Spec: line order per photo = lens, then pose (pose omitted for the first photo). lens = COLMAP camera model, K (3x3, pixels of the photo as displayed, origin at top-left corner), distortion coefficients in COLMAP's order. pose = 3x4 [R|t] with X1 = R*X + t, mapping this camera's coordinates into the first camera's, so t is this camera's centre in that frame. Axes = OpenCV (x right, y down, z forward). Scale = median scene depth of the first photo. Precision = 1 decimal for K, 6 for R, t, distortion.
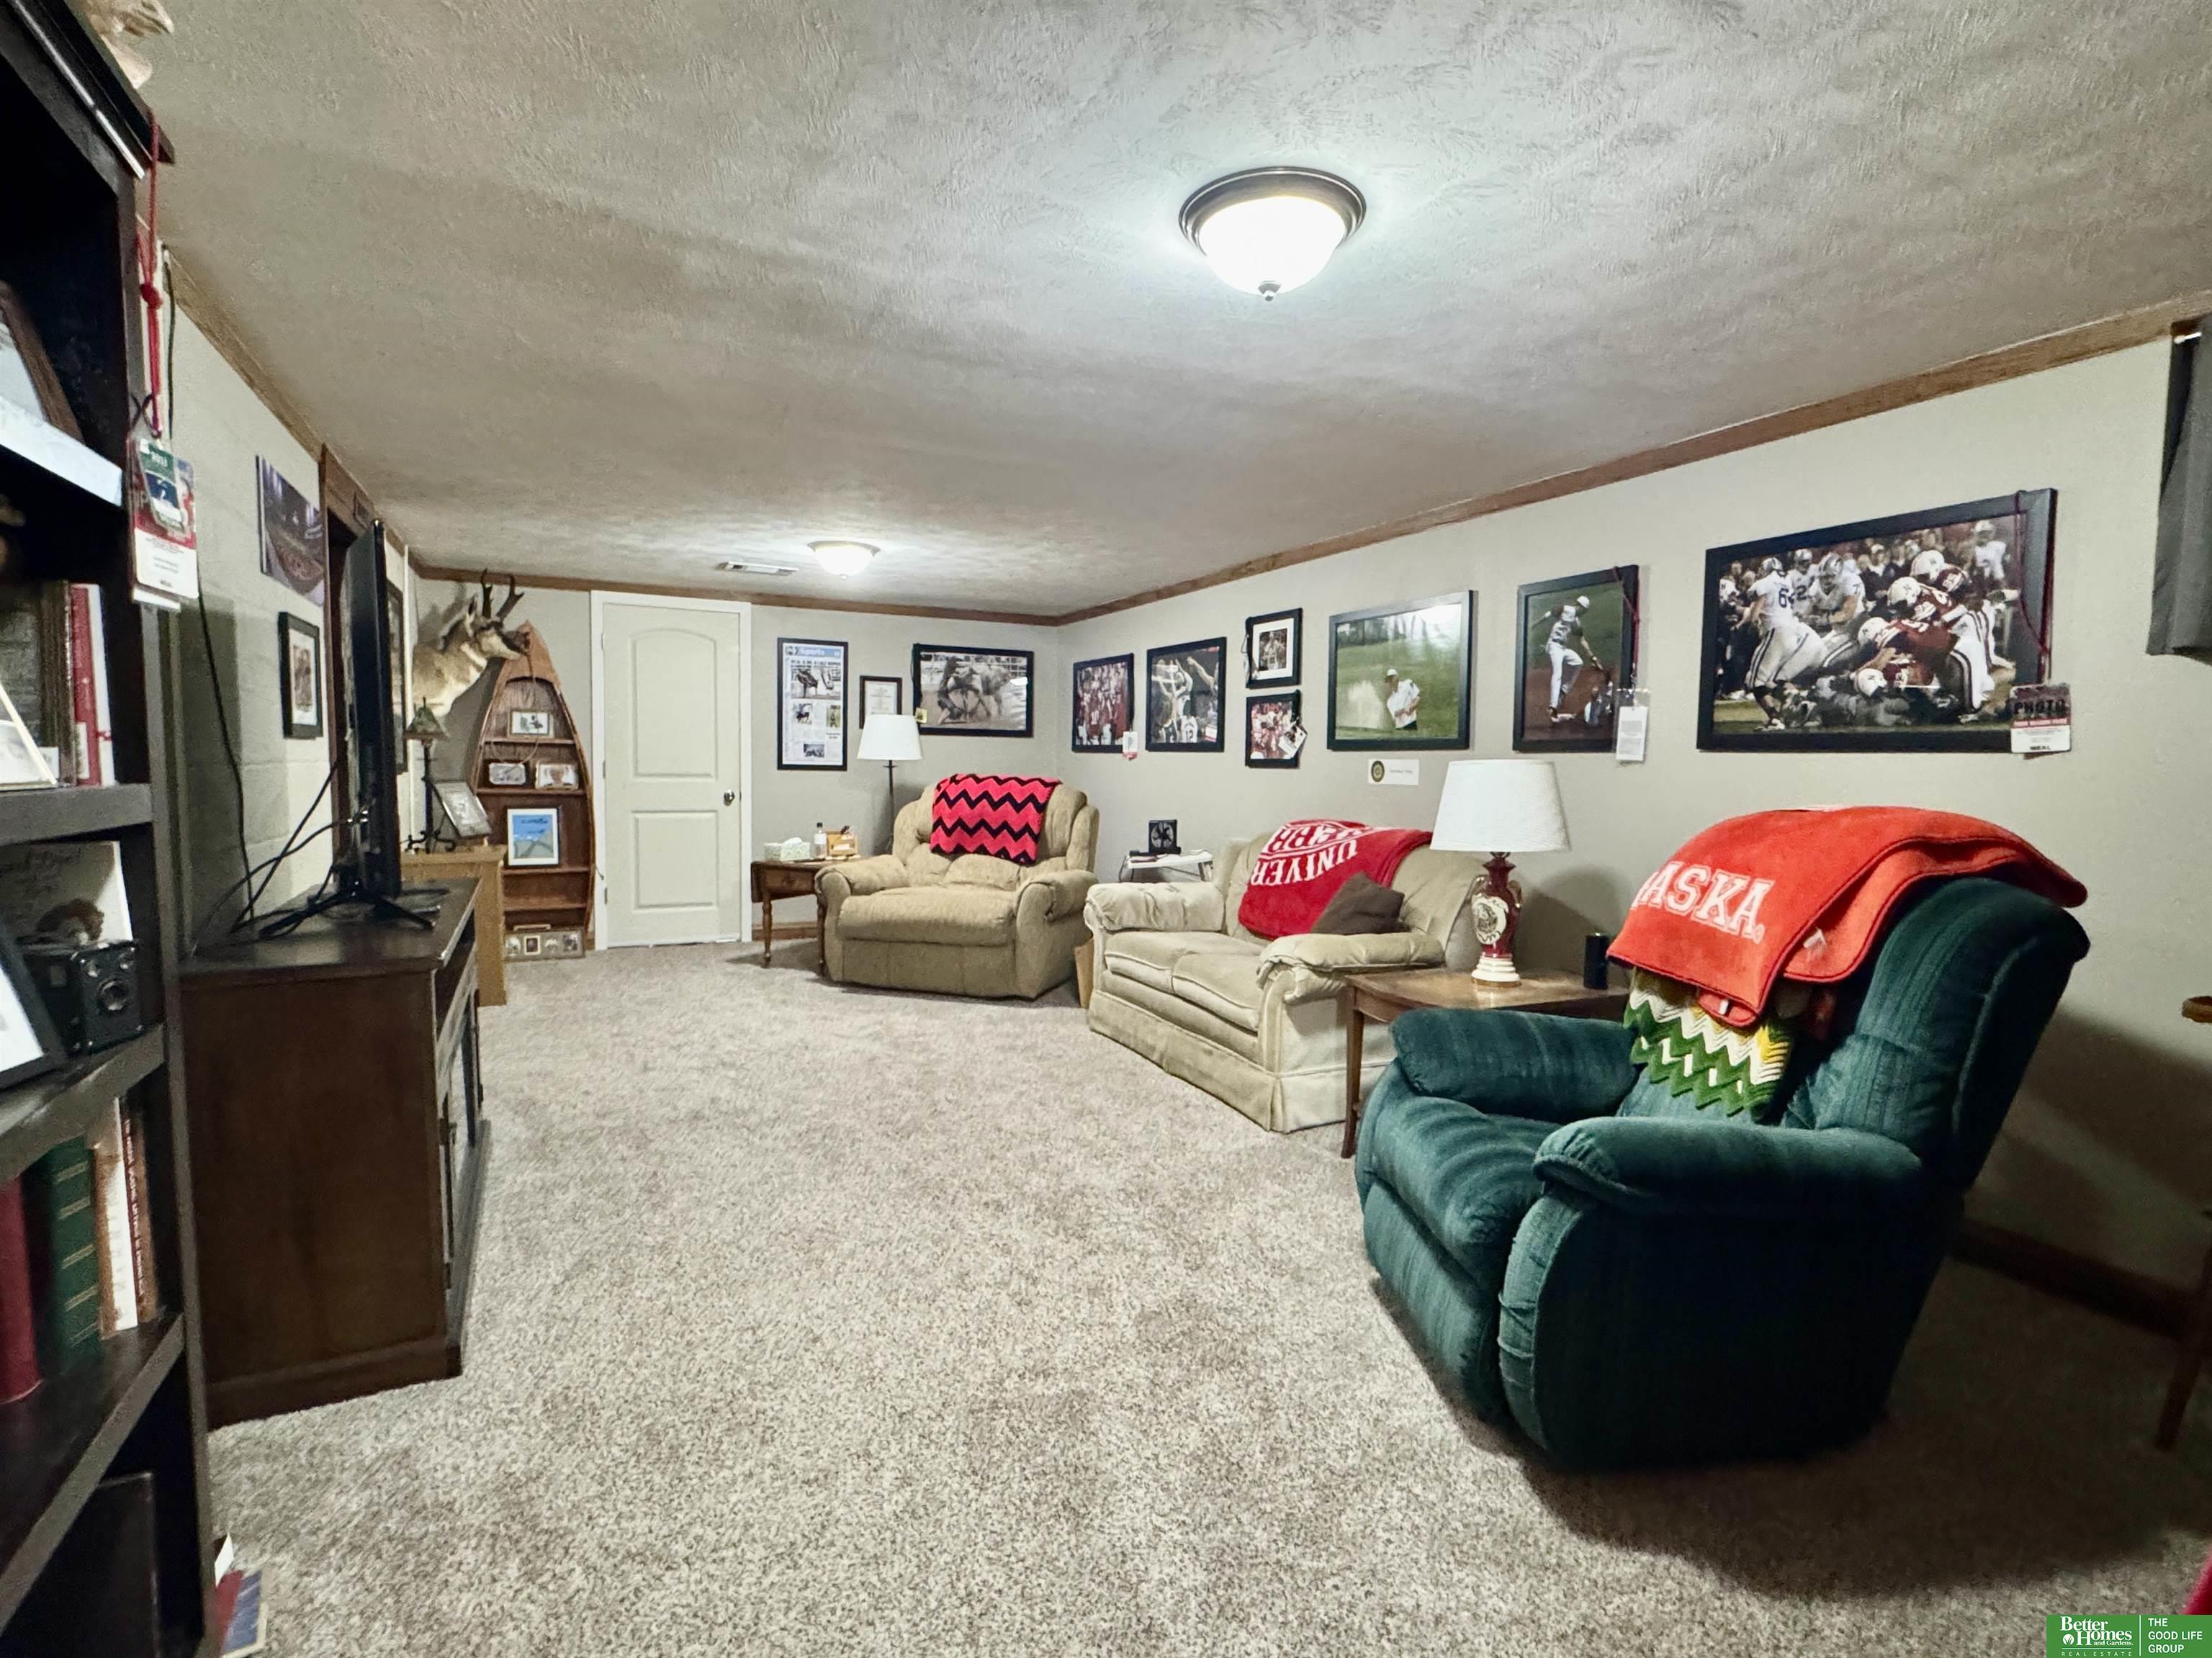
lens RADIAL K [[1081.2, 0, 1111.3], [0, 1081.2, 832.0], [0, 0, 1]] dist [-0.003587, 0.000510]
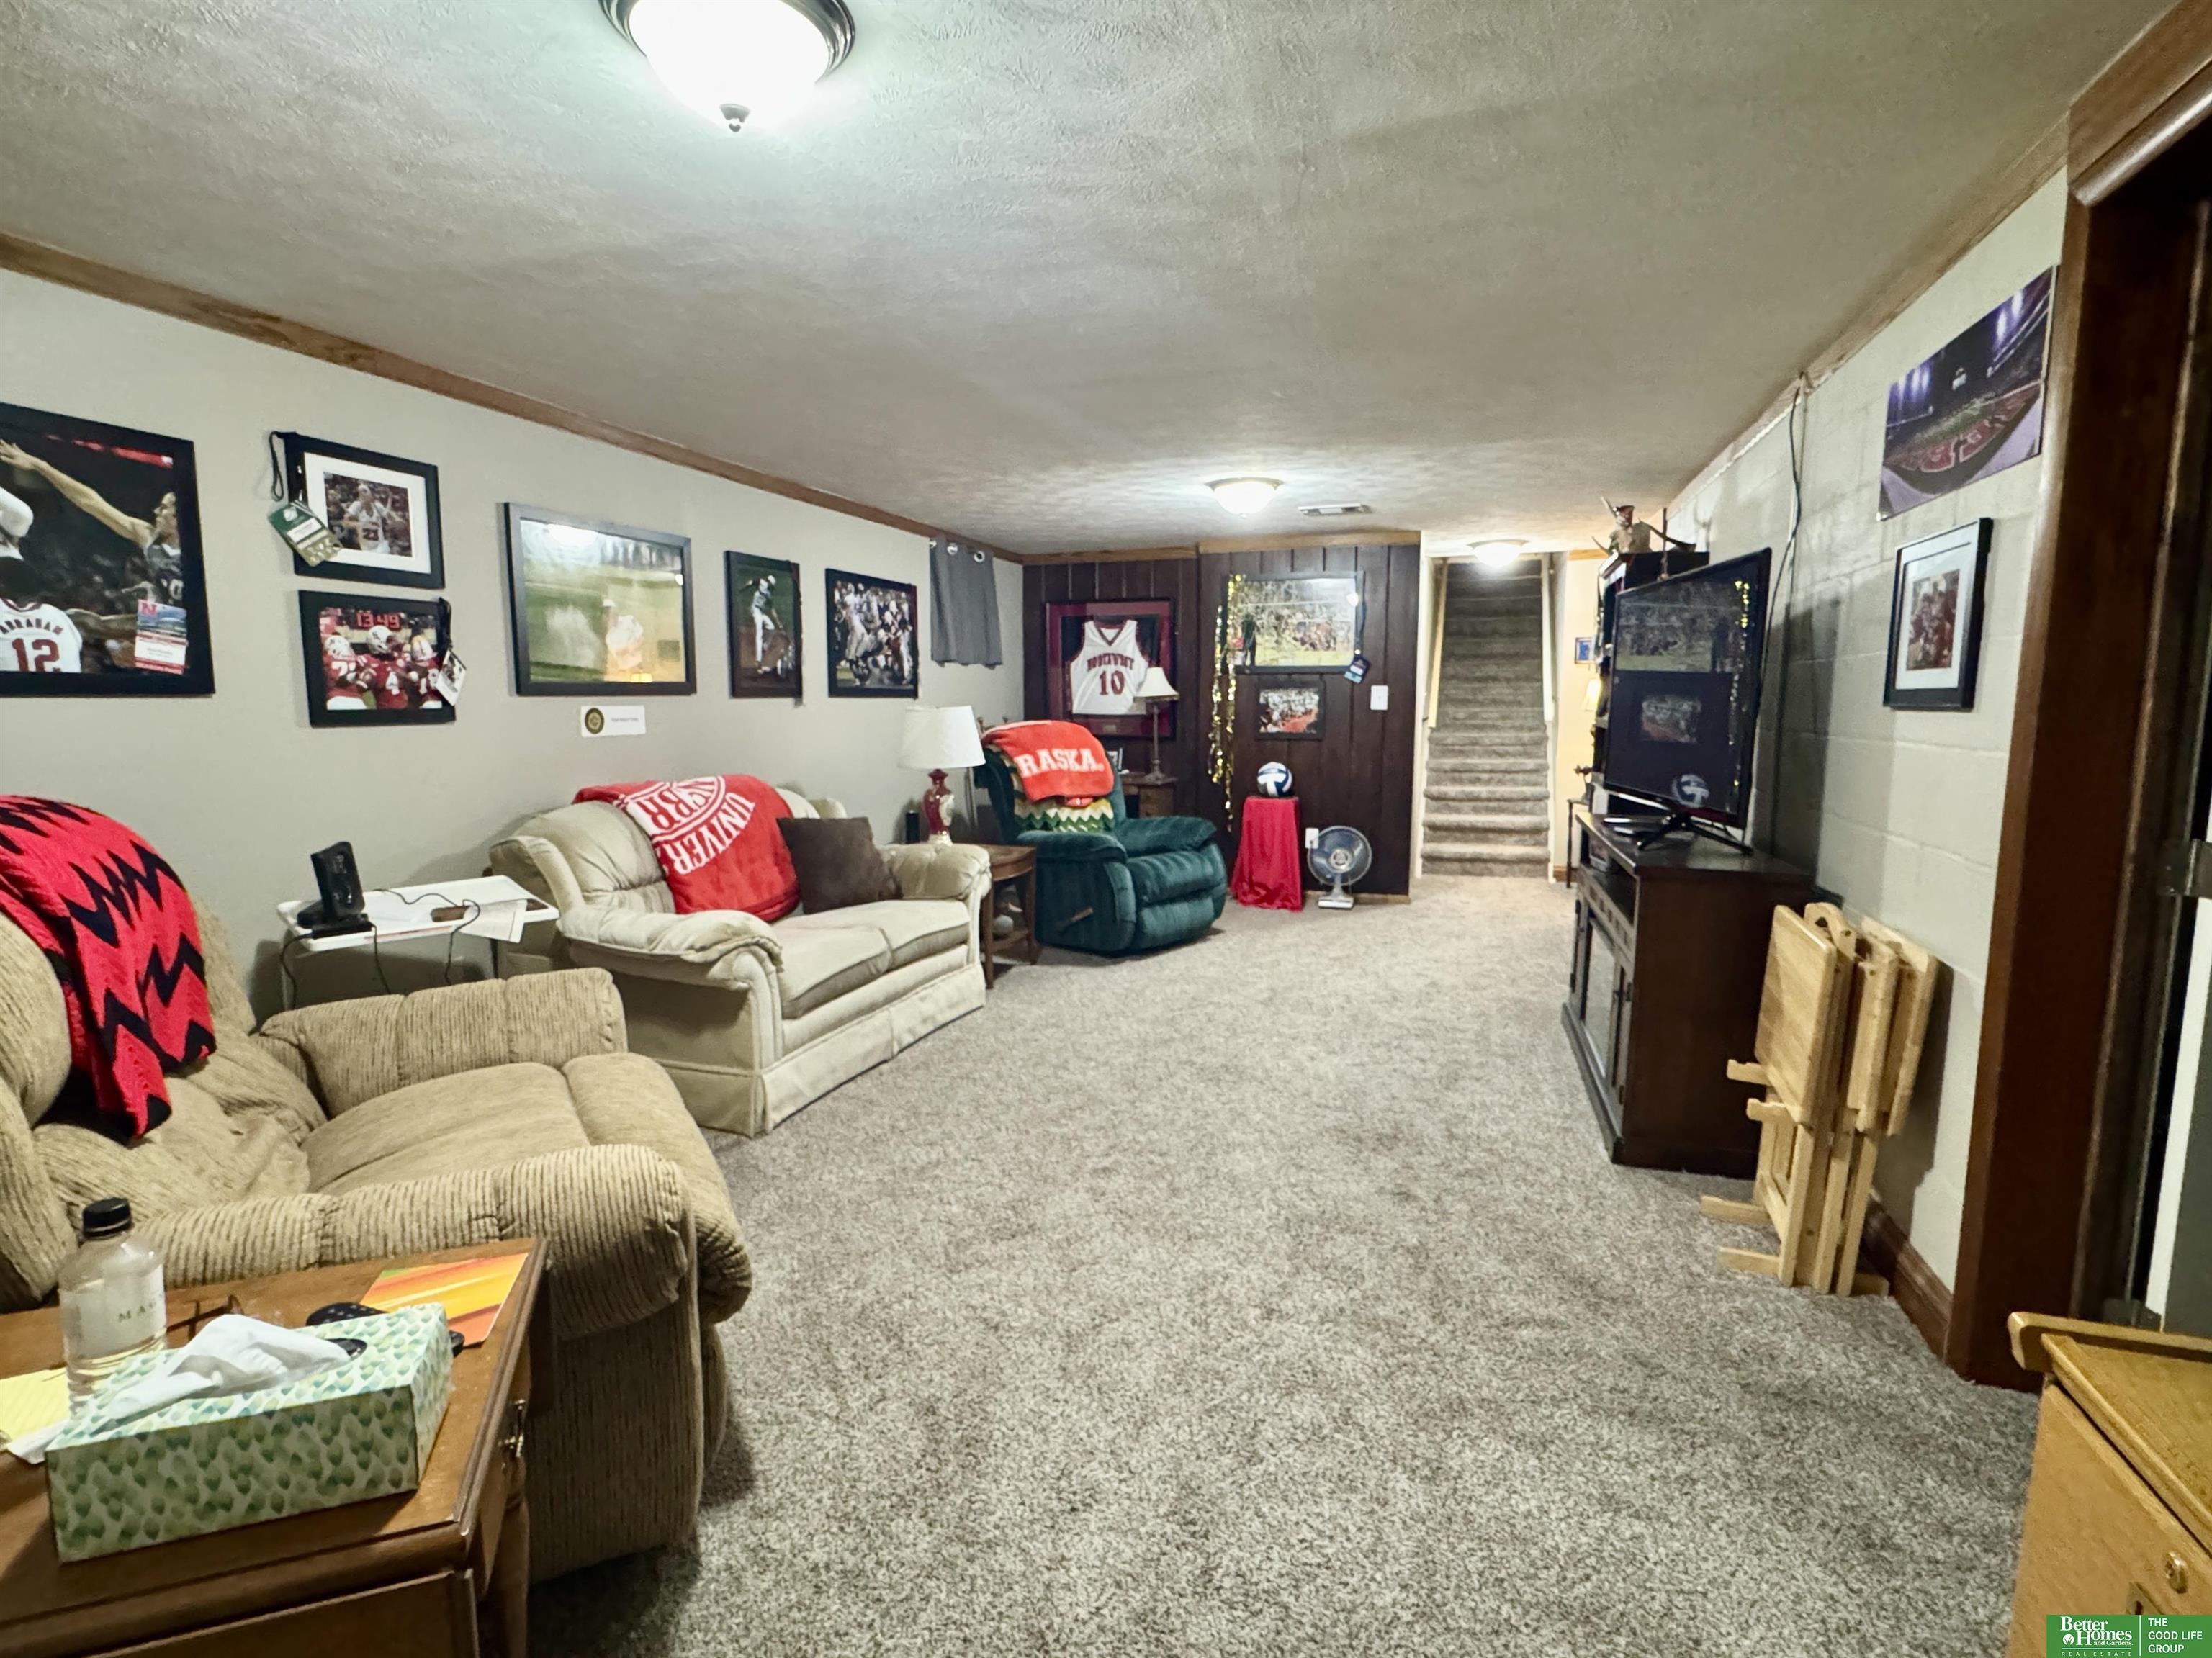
lens RADIAL K [[1081.2, 0, 1109.1], [0, 1081.2, 834.3], [0, 0, 1]] dist [-0.003587, 0.000510]
pose [[-0.707928, -0.103462, 0.698666, -0.758438], [0.035665, 0.982714, 0.181664, -0.131858], [-0.705384, 0.153523, -0.692000, 1.613461]]
